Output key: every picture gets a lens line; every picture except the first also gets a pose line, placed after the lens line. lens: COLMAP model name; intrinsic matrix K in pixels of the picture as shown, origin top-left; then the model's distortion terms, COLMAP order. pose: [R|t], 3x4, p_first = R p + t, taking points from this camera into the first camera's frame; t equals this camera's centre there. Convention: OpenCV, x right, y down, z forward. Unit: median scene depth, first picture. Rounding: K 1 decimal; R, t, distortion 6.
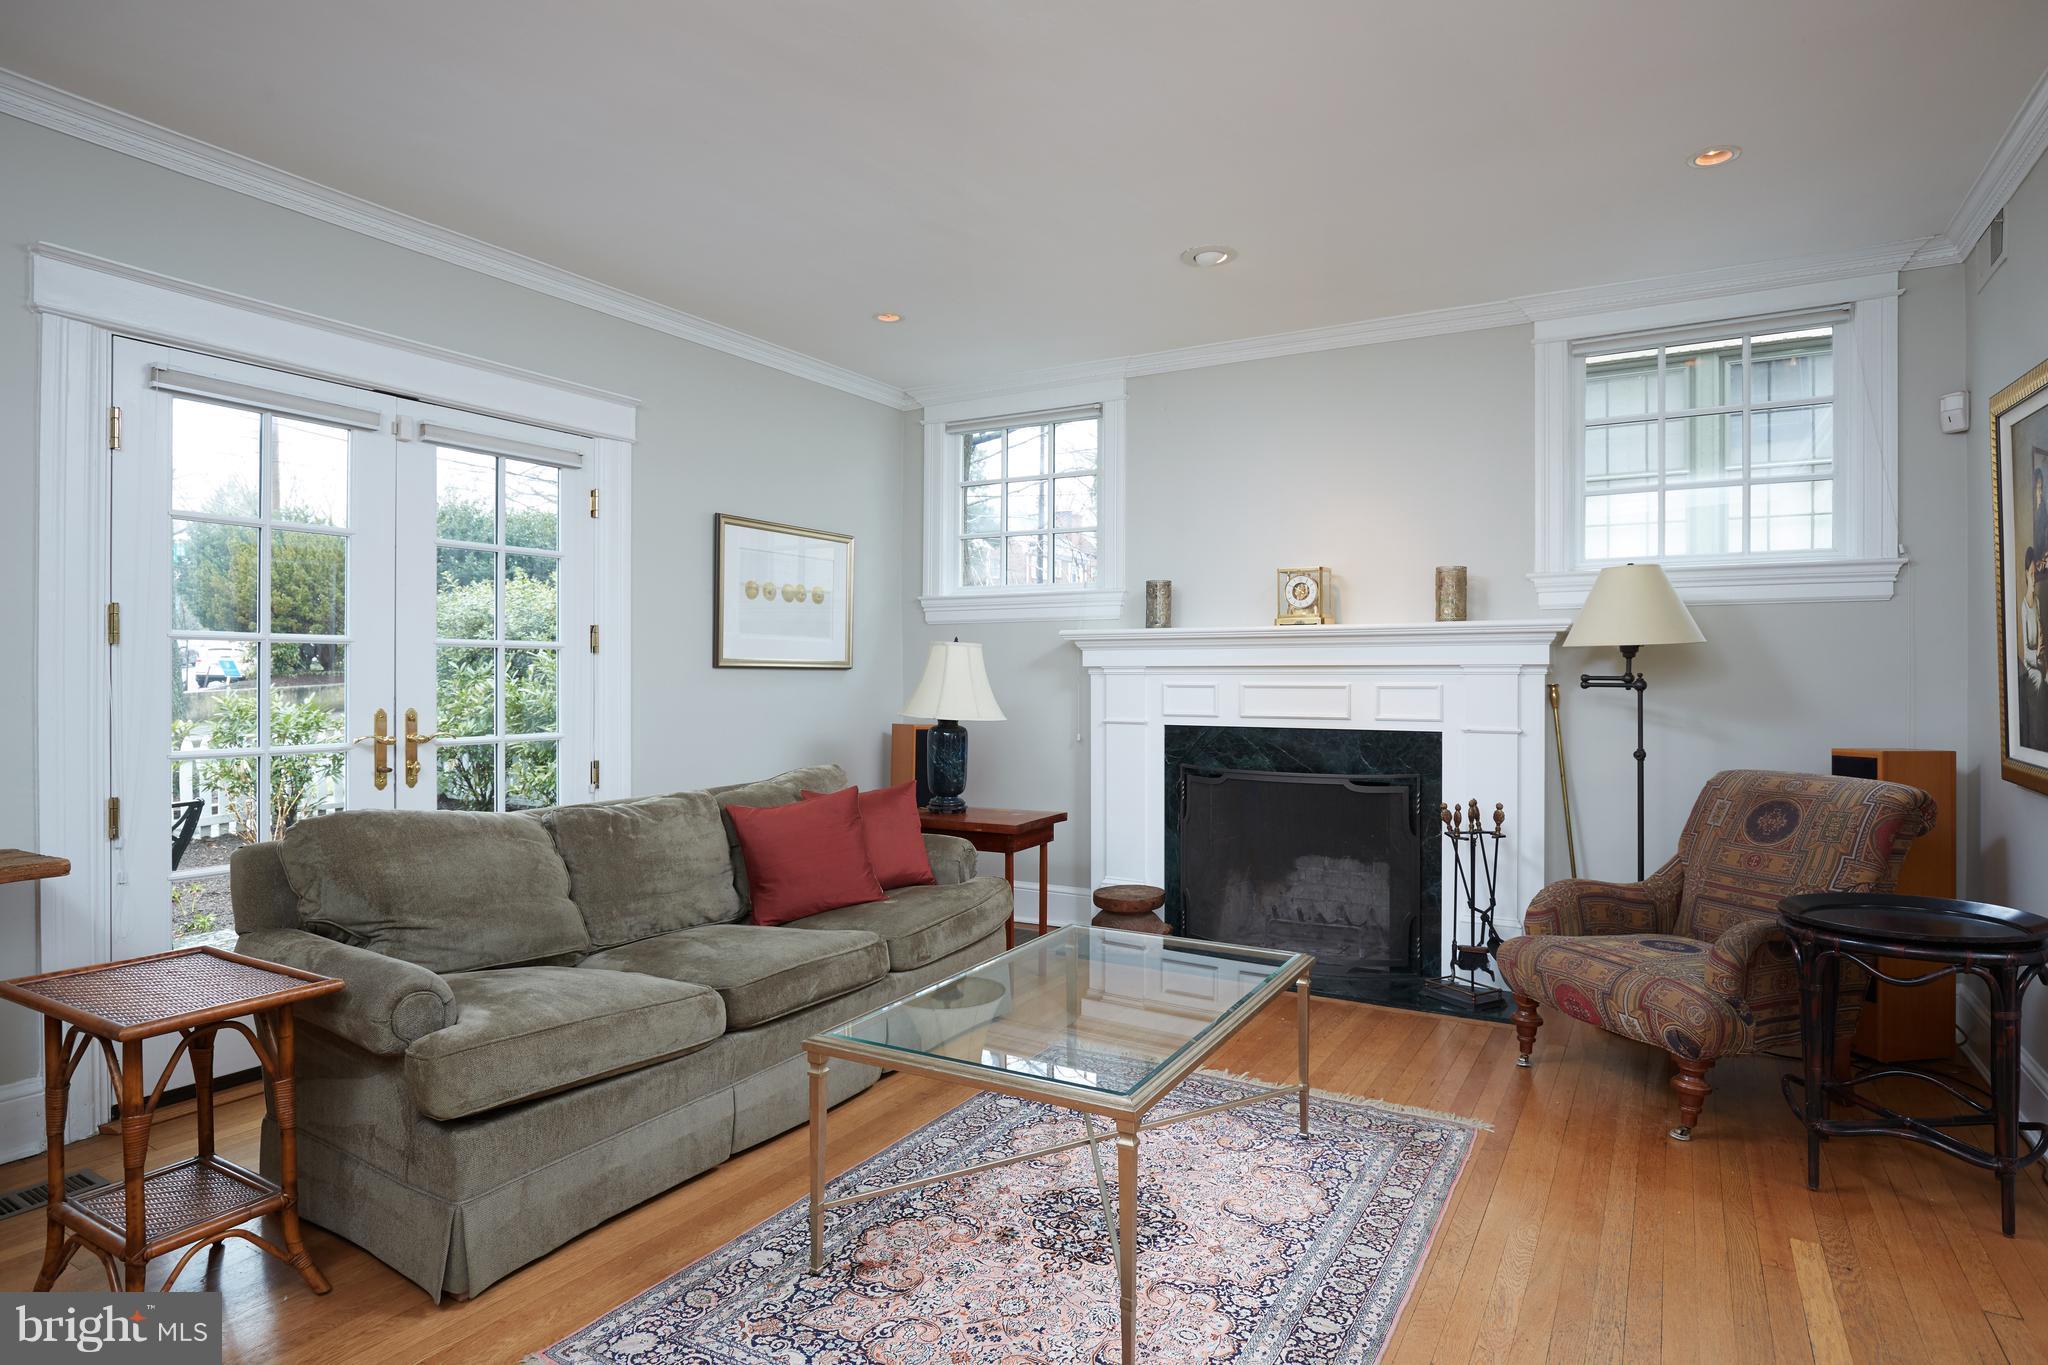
lens RADIAL K [[1121.4, 0, 1024.0], [0, 1121.4, 682.5], [0, 0, 1]] dist [-0.025849, 0.000134]
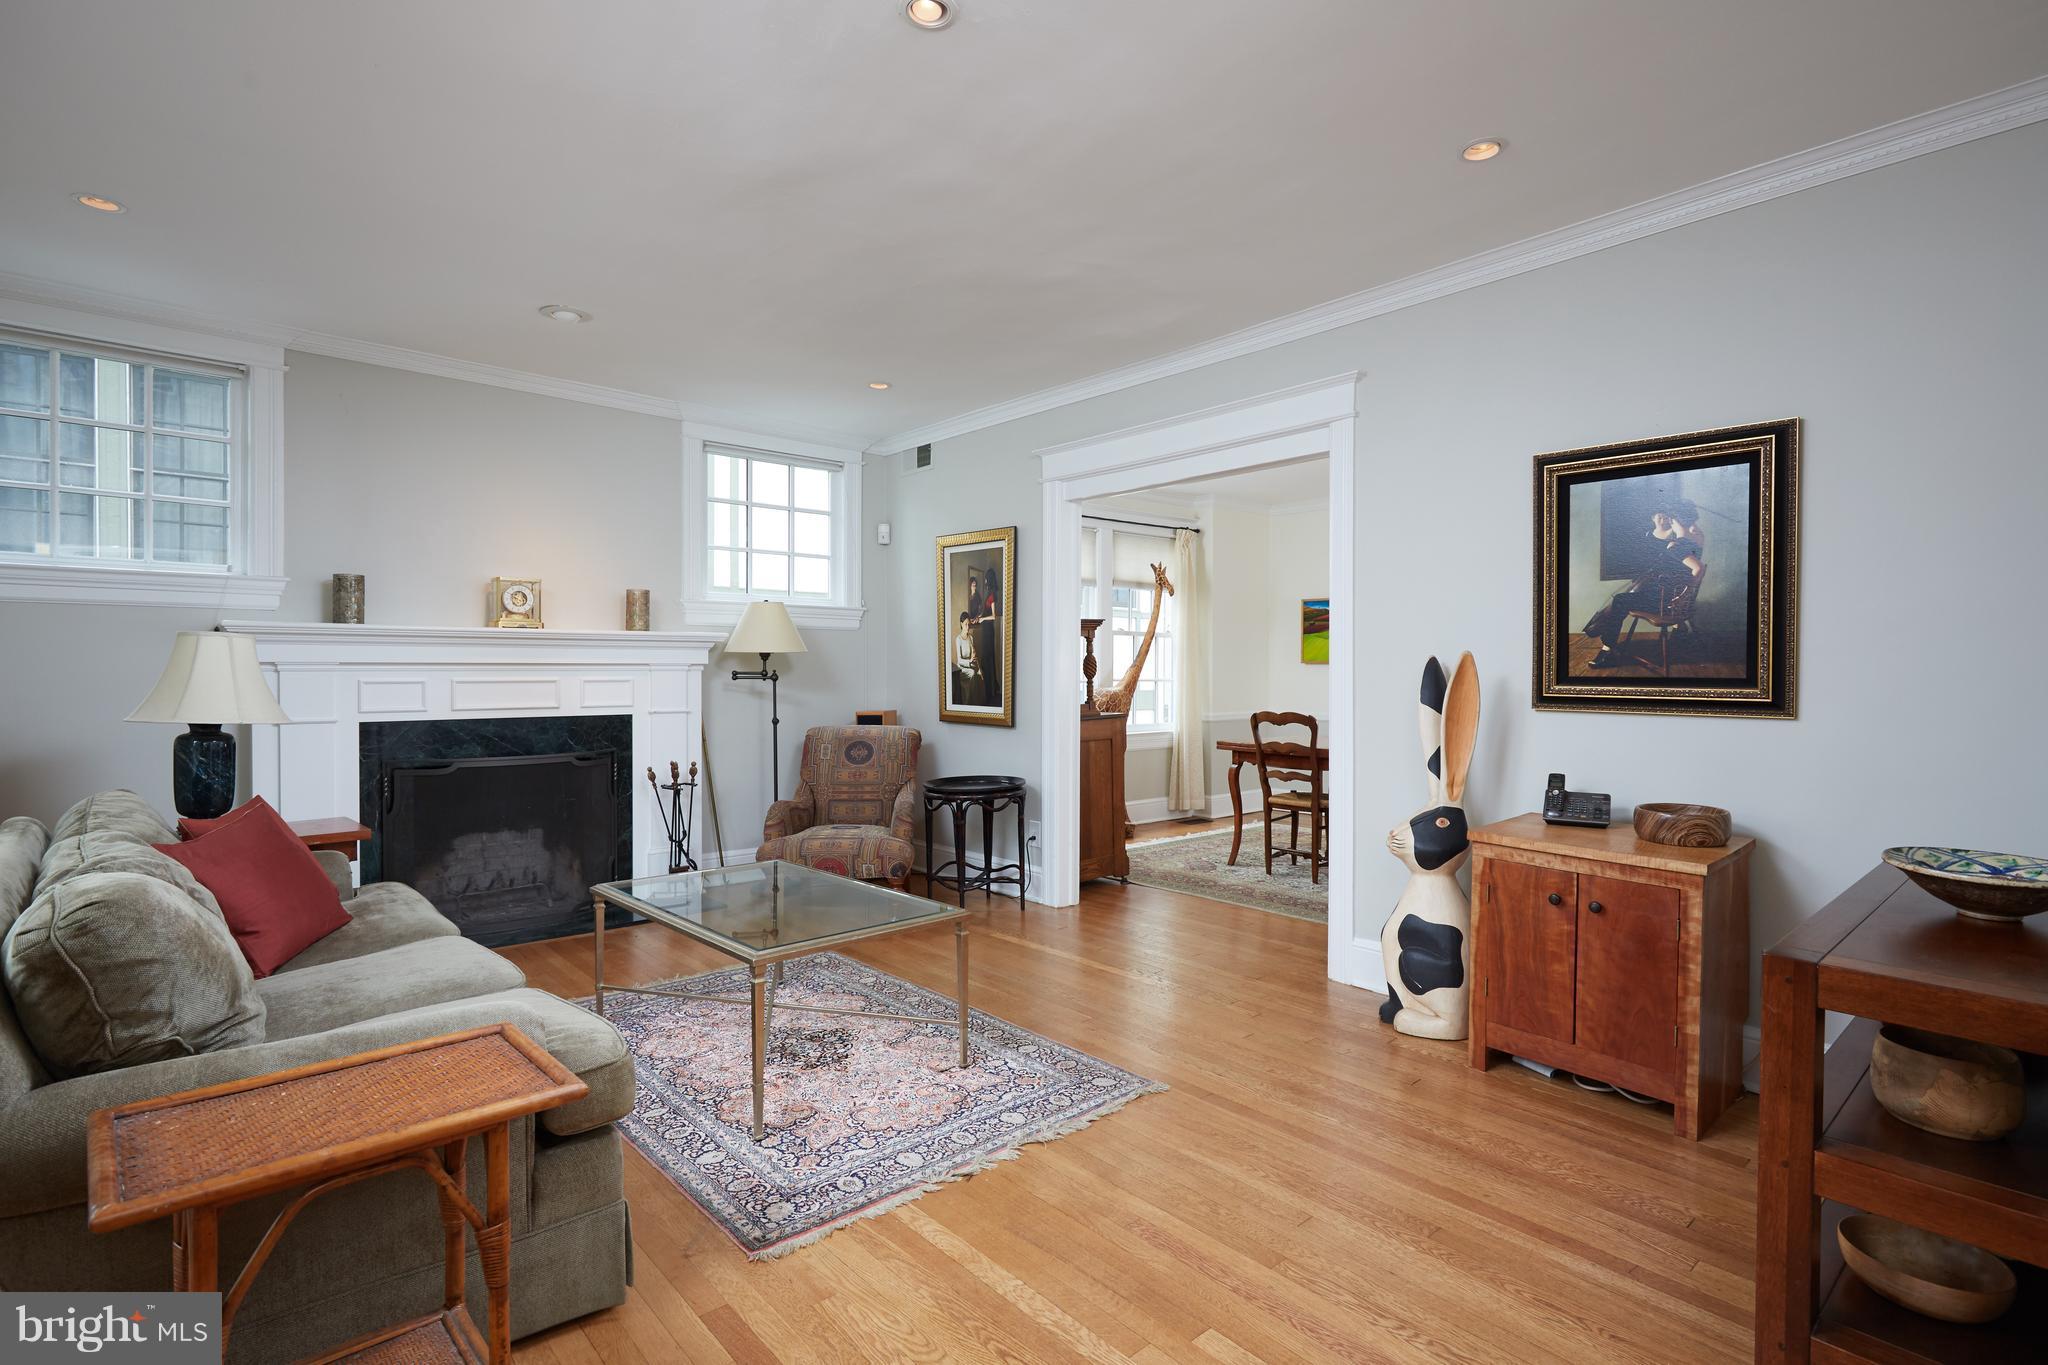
lens RADIAL K [[1121.4, 0, 1024.0], [0, 1121.4, 682.5], [0, 0, 1]] dist [-0.025849, 0.000134]
pose [[0.246341, -0.009590, 0.969136, -0.863718], [0.007484, 0.999940, 0.007993, -0.000609], [-0.969154, 0.005284, 0.246398, 0.248533]]
